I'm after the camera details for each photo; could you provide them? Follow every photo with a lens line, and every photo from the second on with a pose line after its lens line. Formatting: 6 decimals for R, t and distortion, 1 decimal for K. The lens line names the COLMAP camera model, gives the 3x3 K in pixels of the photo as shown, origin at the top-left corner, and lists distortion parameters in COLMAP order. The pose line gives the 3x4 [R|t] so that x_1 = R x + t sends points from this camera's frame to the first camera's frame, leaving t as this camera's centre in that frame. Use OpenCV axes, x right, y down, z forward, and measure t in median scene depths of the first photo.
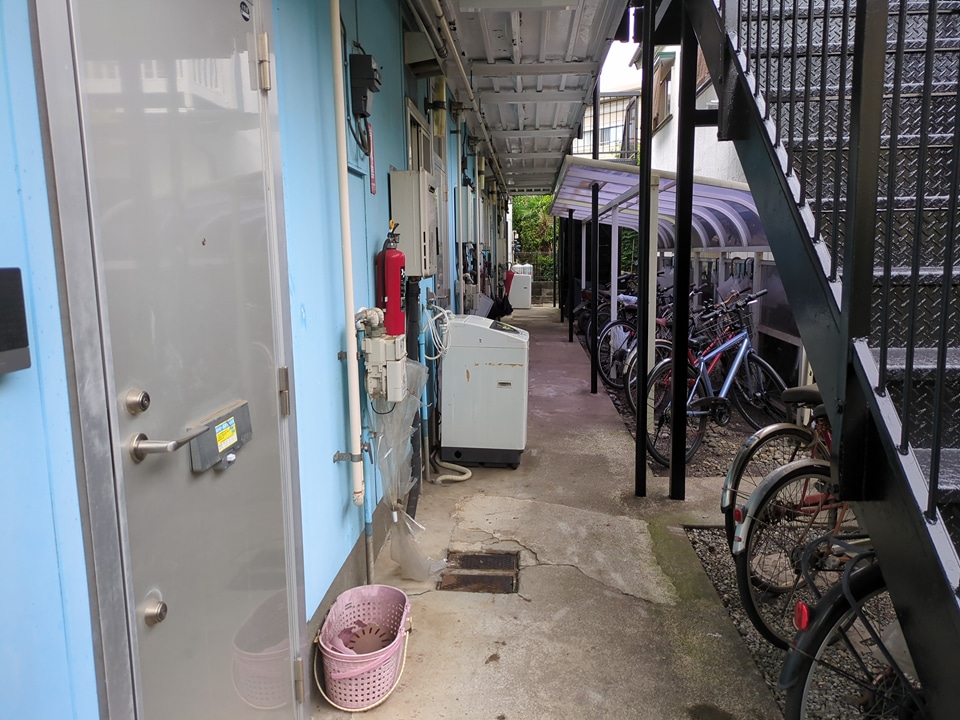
lens RADIAL K [[725.1, 0, 480.5], [0, 725.1, 358.6], [0, 0, 1]] dist [0.024063, -0.017979]
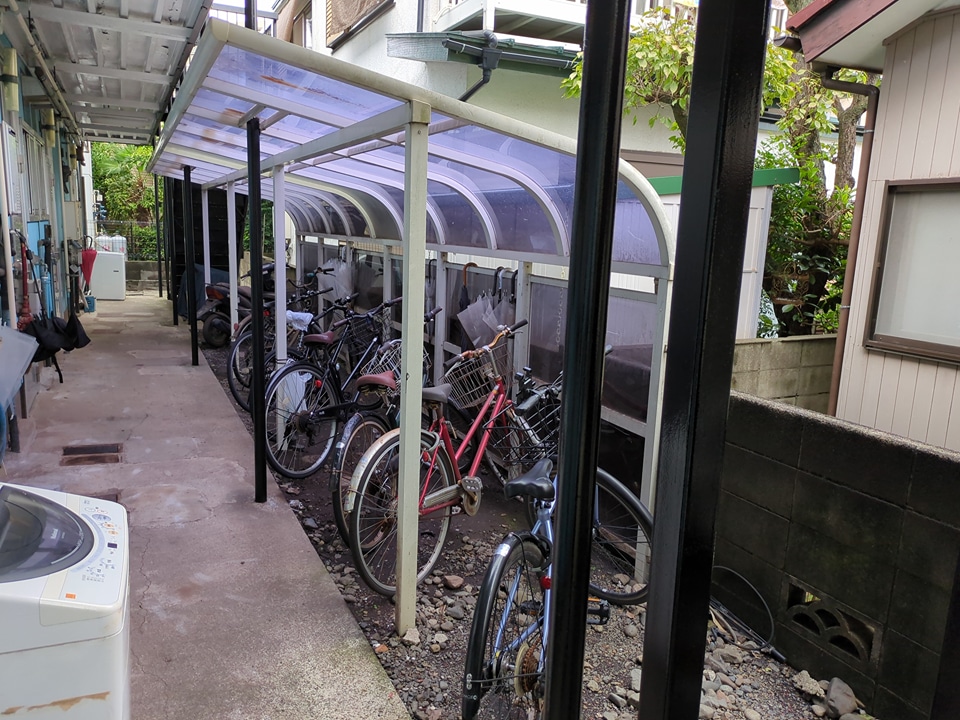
lens RADIAL K [[725.1, 0, 501.5], [0, 725.1, 363.6], [0, 0, 1]] dist [0.024063, -0.017979]
pose [[0.856115, -0.040791, 0.515173, 0.018443], [0.018985, 0.998690, 0.047526, -0.048321], [-0.516436, -0.030908, 0.855768, 0.255888]]
